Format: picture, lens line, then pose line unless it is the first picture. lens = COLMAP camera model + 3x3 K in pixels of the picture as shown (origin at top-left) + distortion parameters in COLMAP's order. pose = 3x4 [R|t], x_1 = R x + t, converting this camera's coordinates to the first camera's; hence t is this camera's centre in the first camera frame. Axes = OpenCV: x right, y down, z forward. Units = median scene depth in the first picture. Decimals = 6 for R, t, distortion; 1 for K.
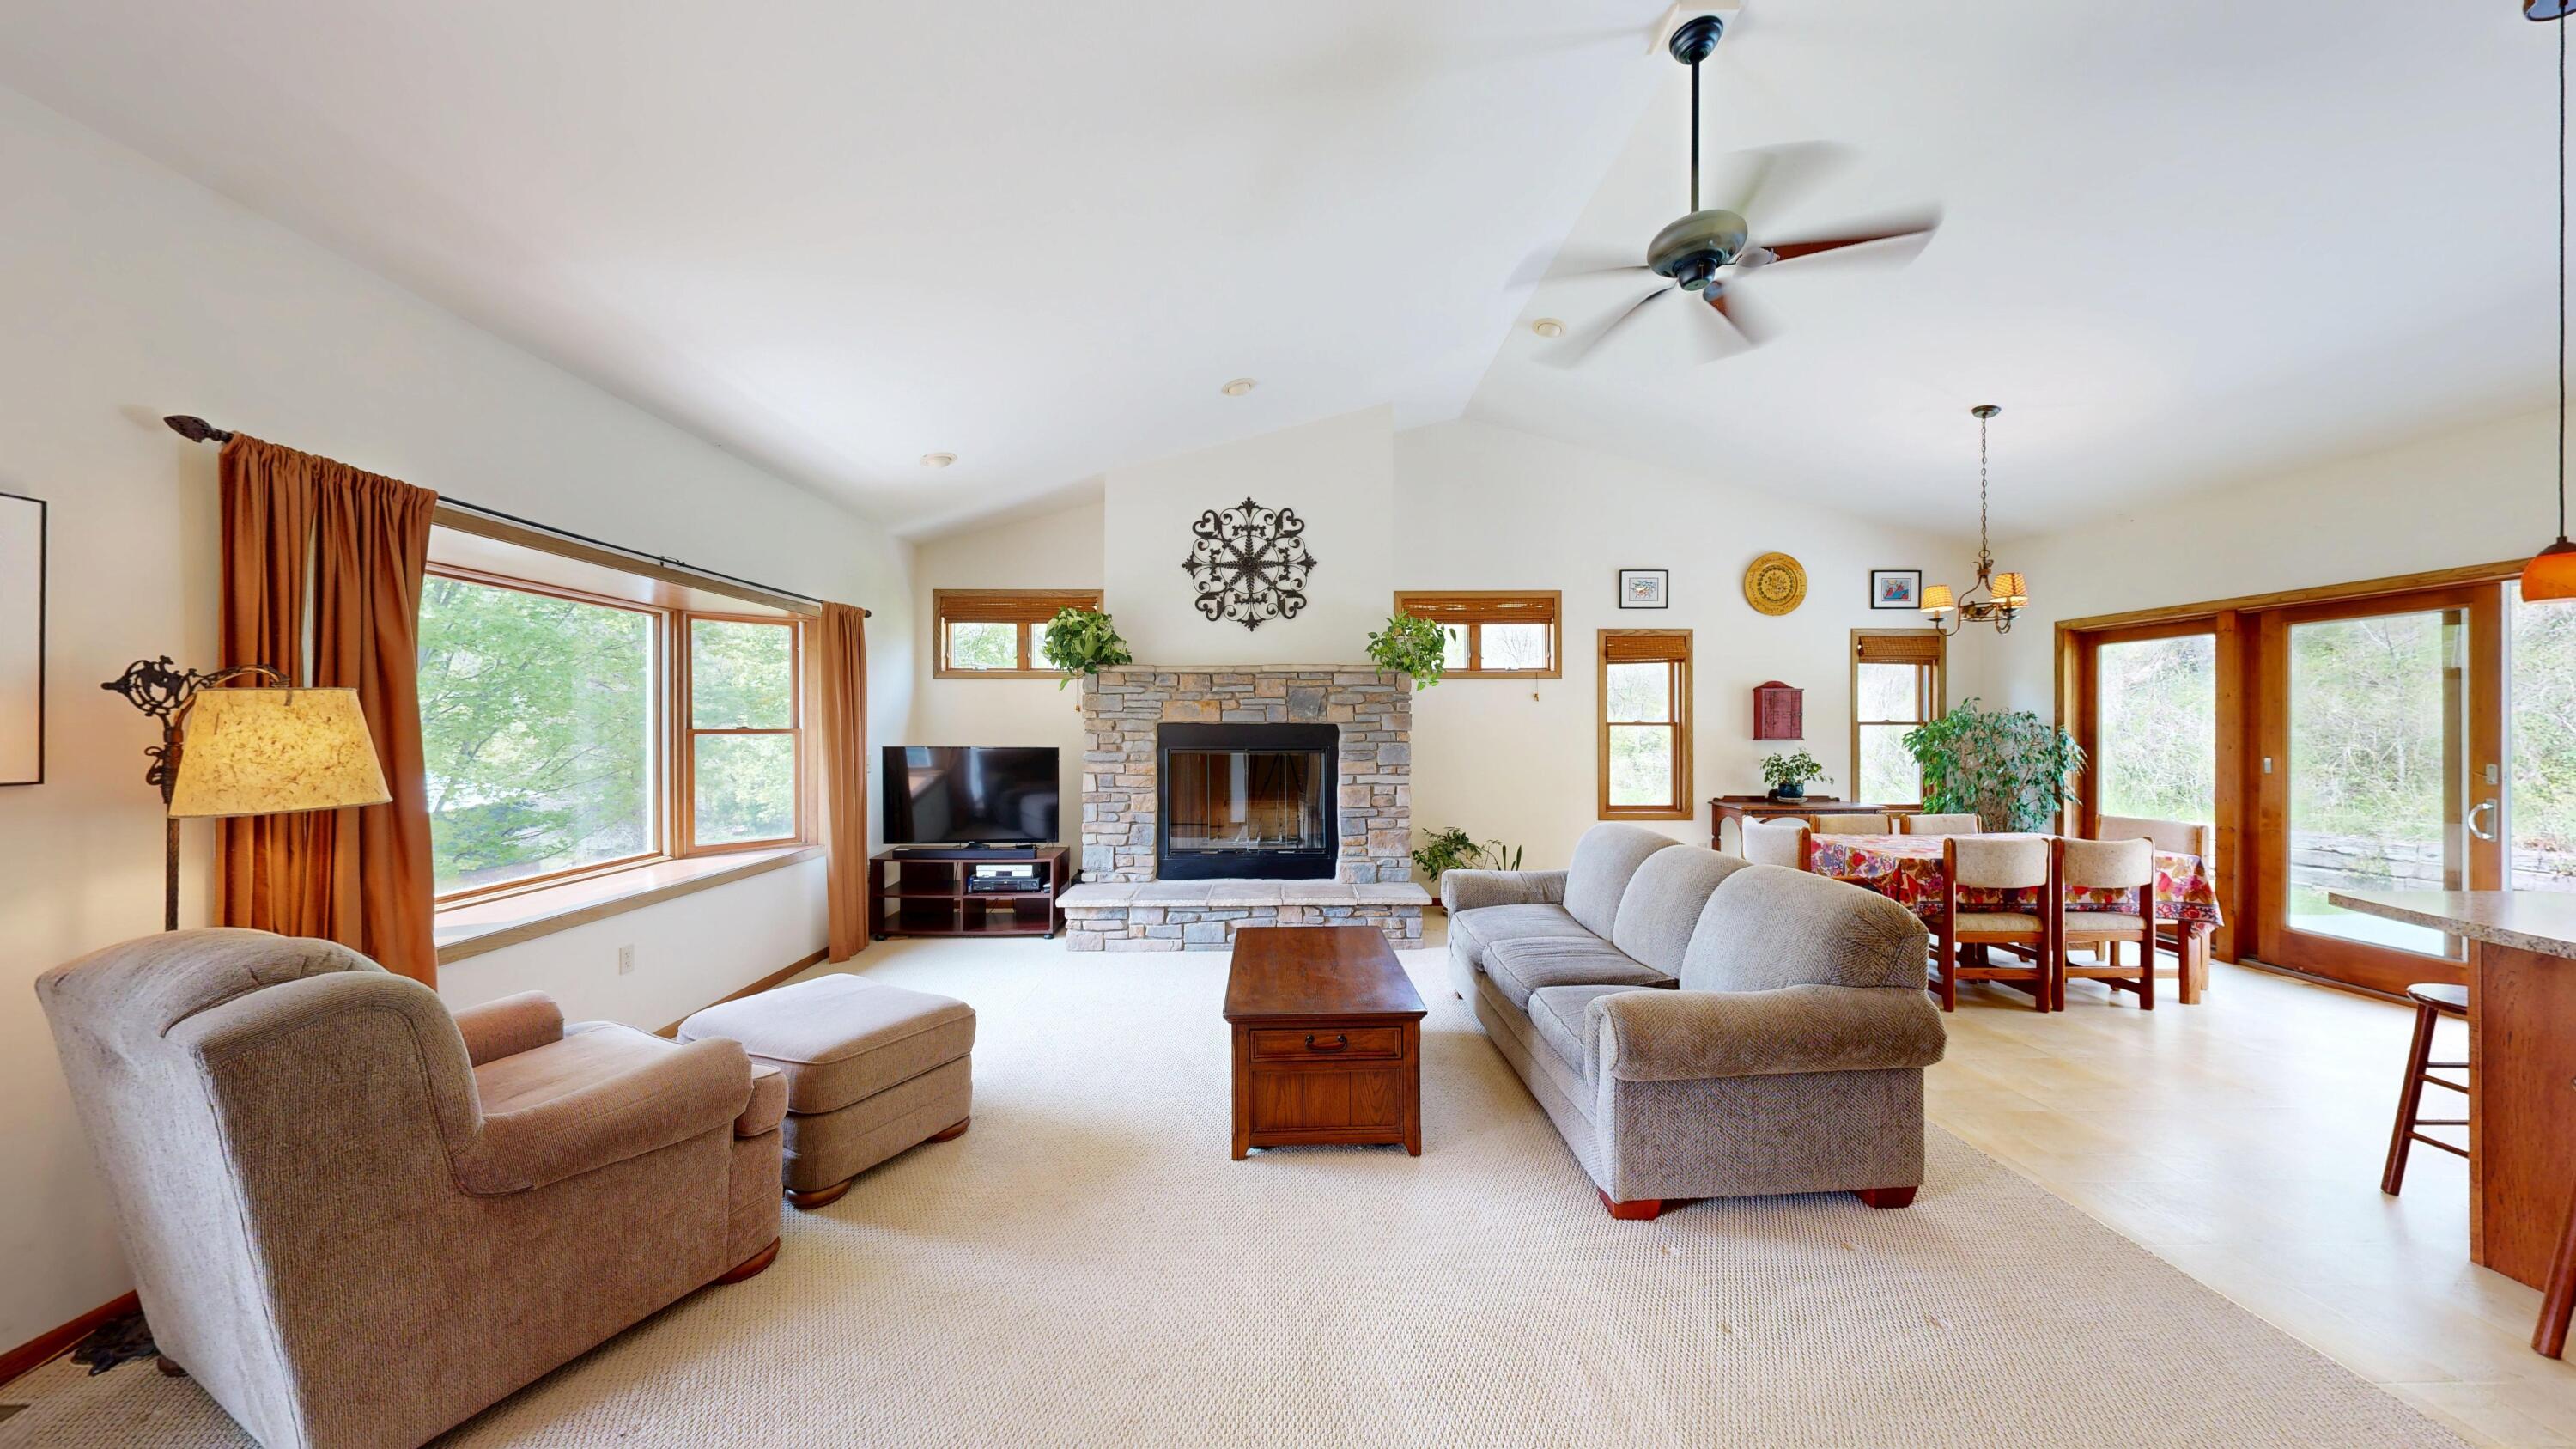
lens RADIAL K [[815.3, 0, 1288.5], [0, 815.3, 727.4], [0, 0, 1]] dist [-0.002466, 0.000374]
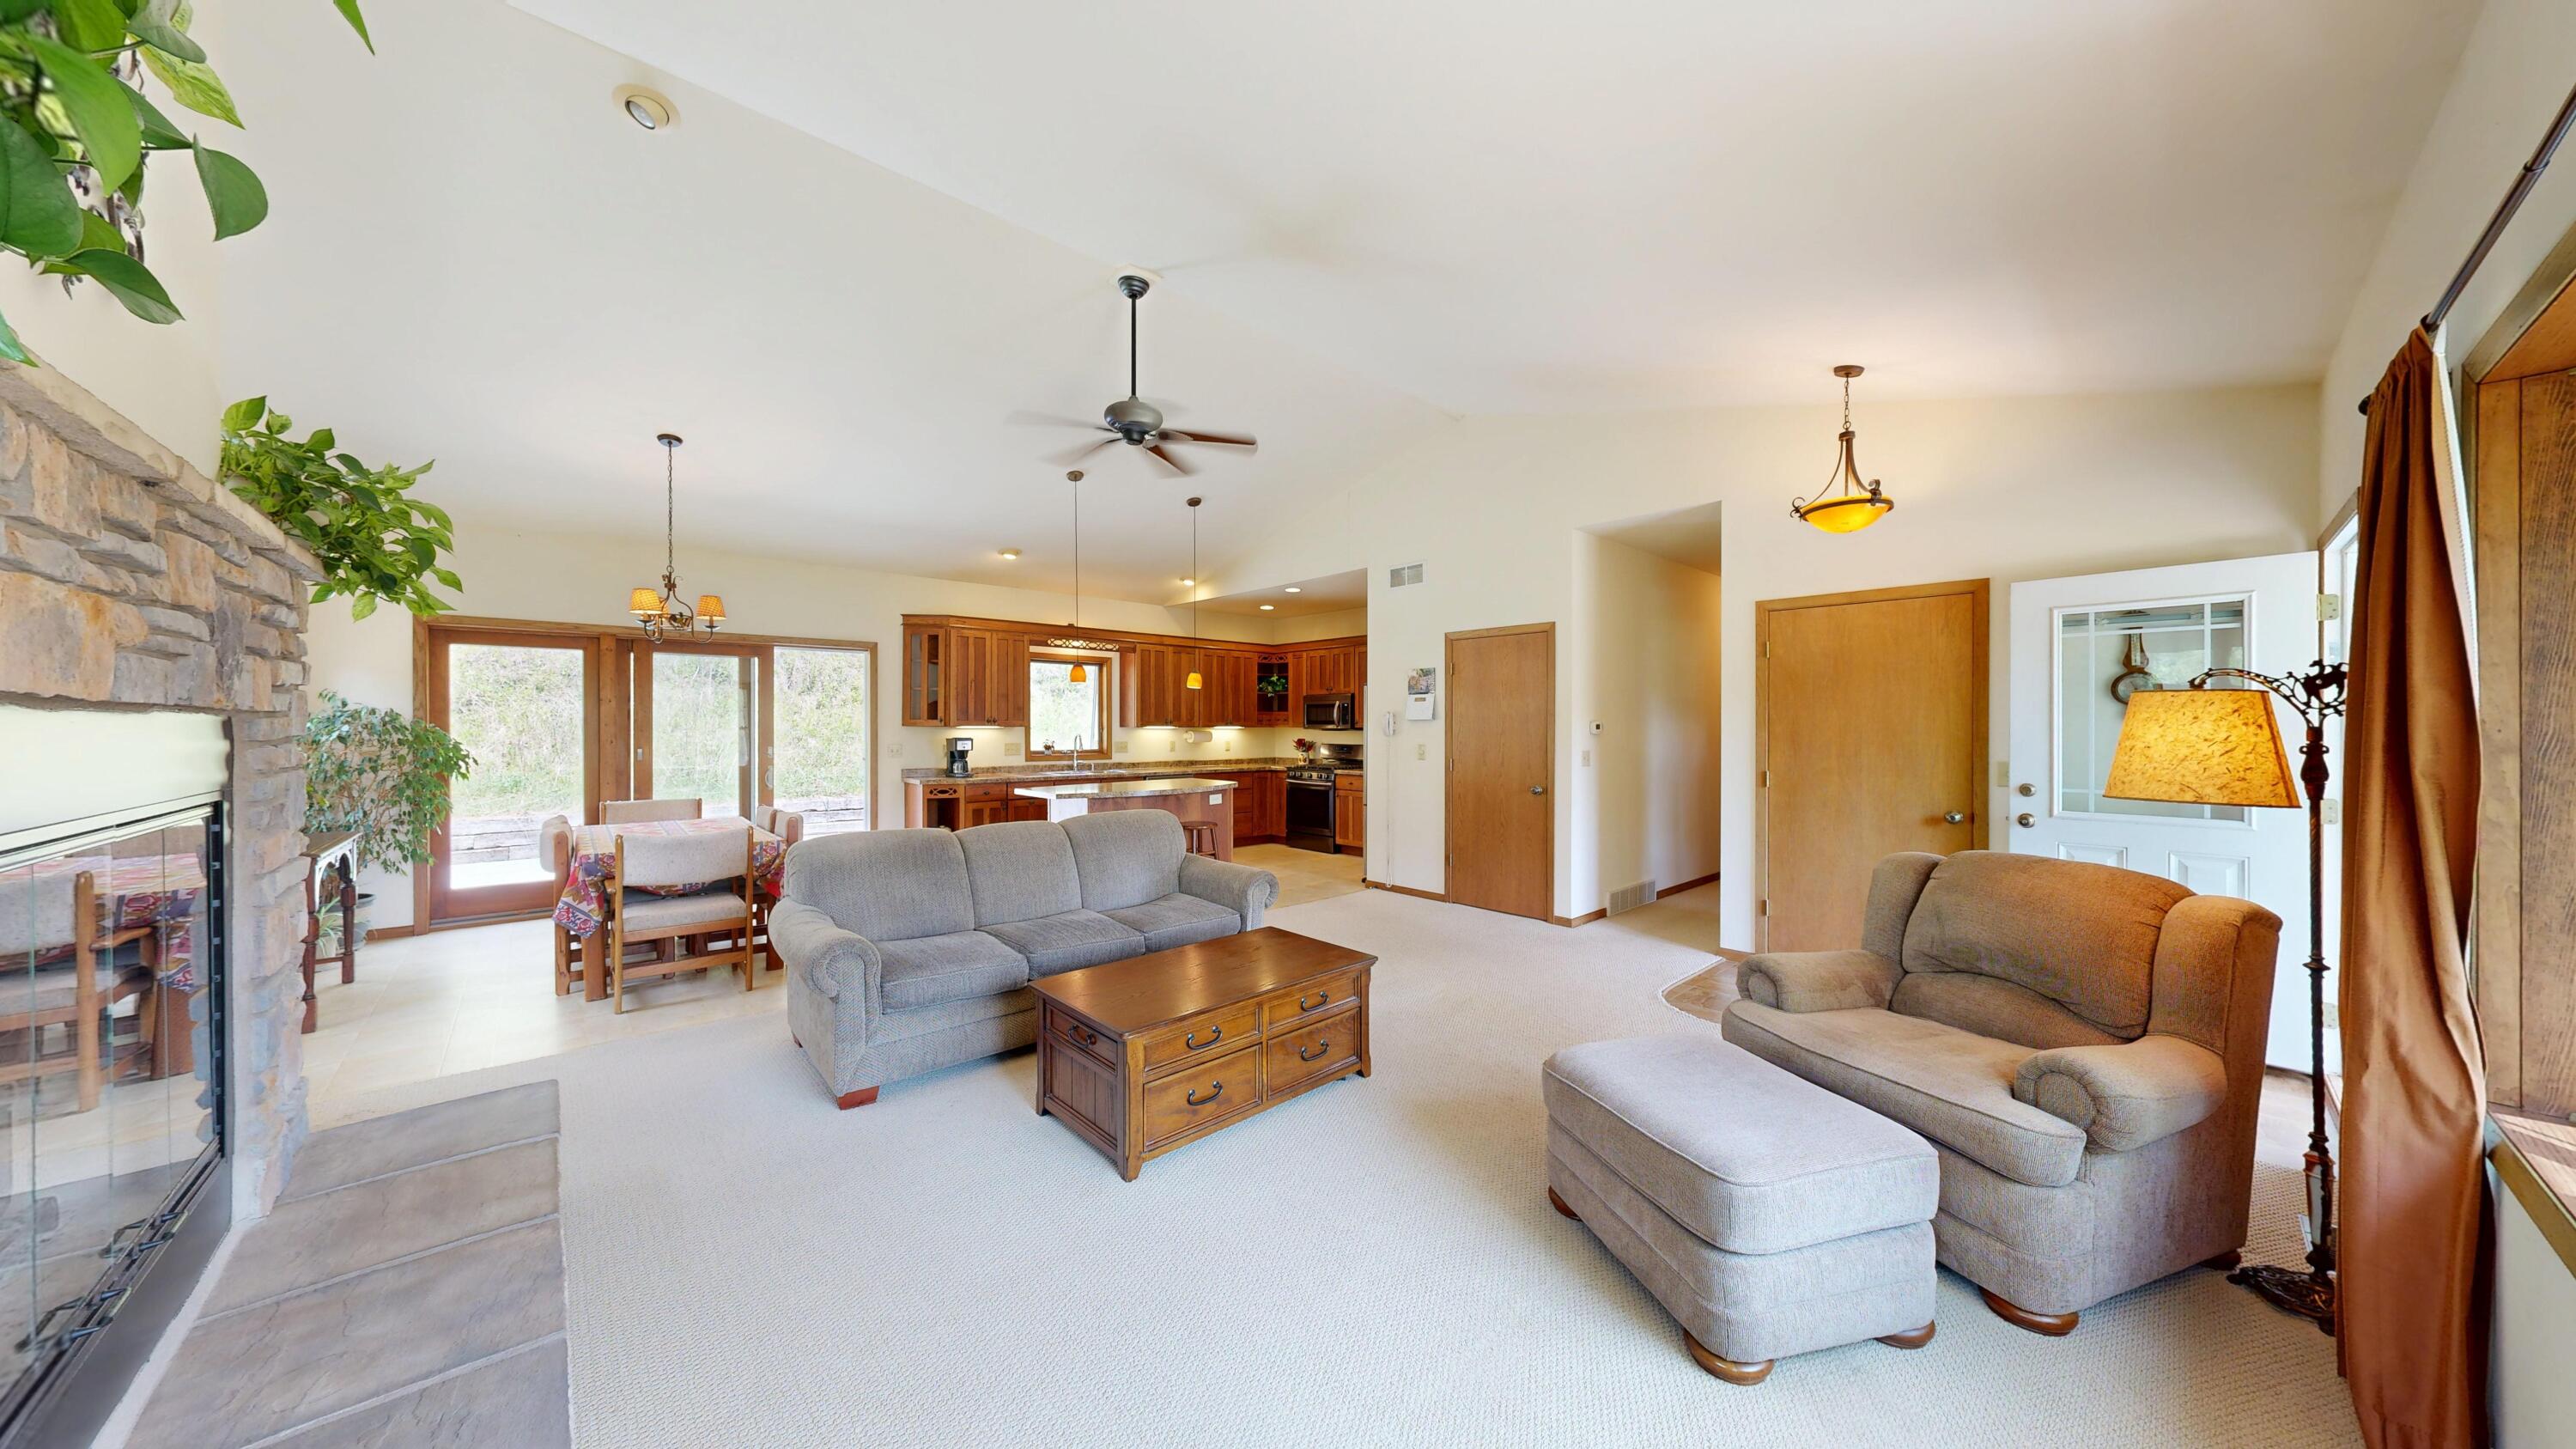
lens RADIAL K [[815.3, 0, 1288.9], [0, 815.3, 728.4], [0, 0, 1]] dist [-0.002466, 0.000374]
pose [[-0.662110, -0.002493, 0.749403, -0.434055], [0.001189, 0.999990, 0.004378, -0.001400], [-0.749406, 0.003790, -0.662100, 0.908595]]
